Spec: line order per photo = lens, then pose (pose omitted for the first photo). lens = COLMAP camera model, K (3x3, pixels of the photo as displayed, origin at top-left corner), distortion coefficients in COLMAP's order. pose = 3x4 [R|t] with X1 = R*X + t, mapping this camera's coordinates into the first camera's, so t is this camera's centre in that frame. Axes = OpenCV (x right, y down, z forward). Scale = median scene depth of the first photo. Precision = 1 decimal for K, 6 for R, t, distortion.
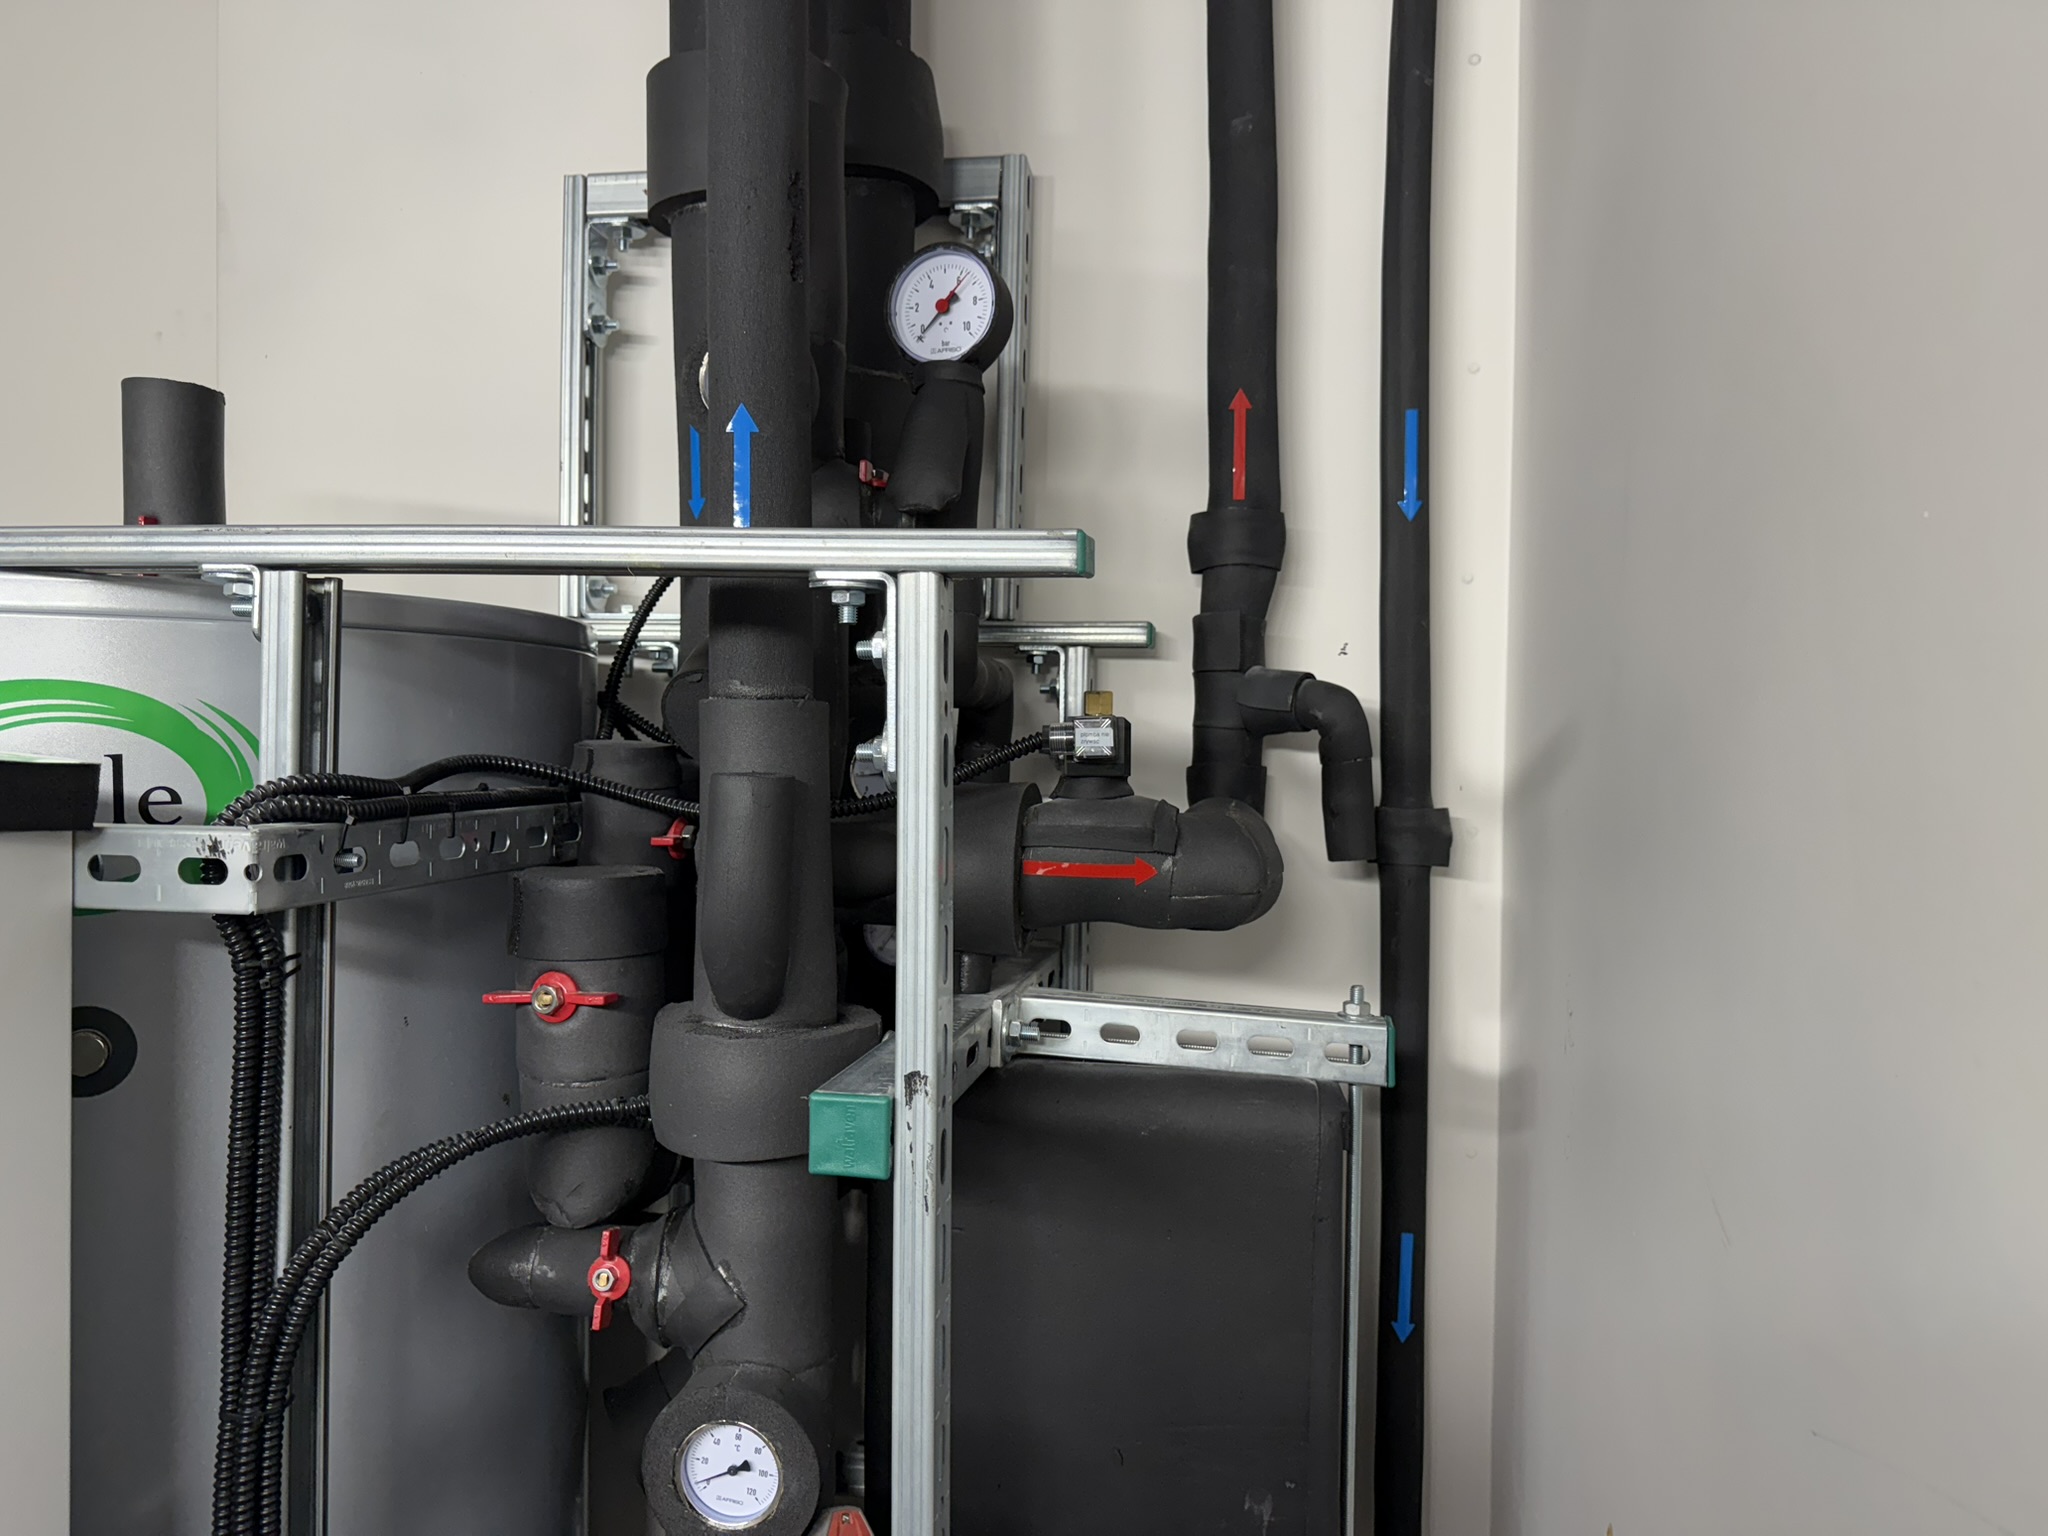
lens RADIAL K [[1297.3, 0, 954.2], [0, 1297.3, 769.8], [0, 0, 1]] dist [0.000721, -0.089495]
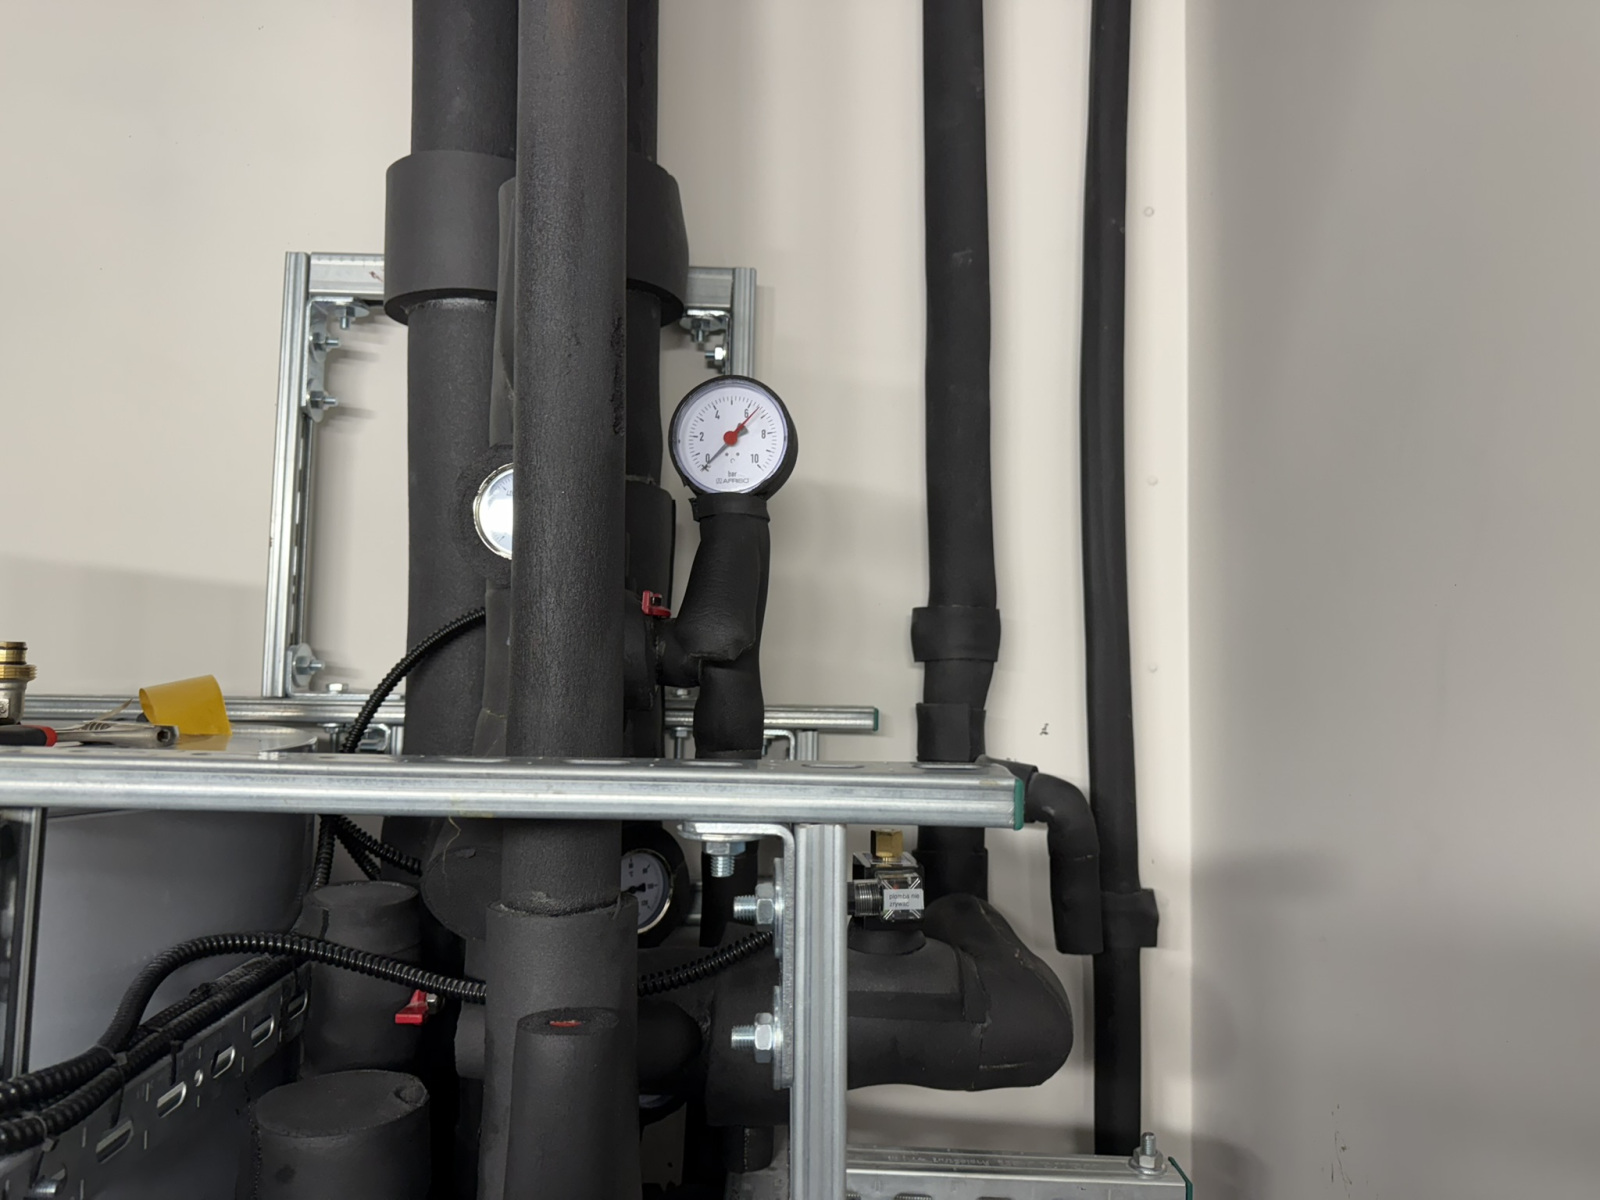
lens RADIAL K [[1126.5, 0, 800.0], [0, 1126.5, 600.0], [0, 0, 1]] dist [-0.037943, -0.004782]
pose [[0.981925, 0.011957, 0.188892, -0.079728], [0.011667, 0.992281, -0.123461, -0.092100], [-0.188910, 0.123434, 0.974206, 0.128704]]
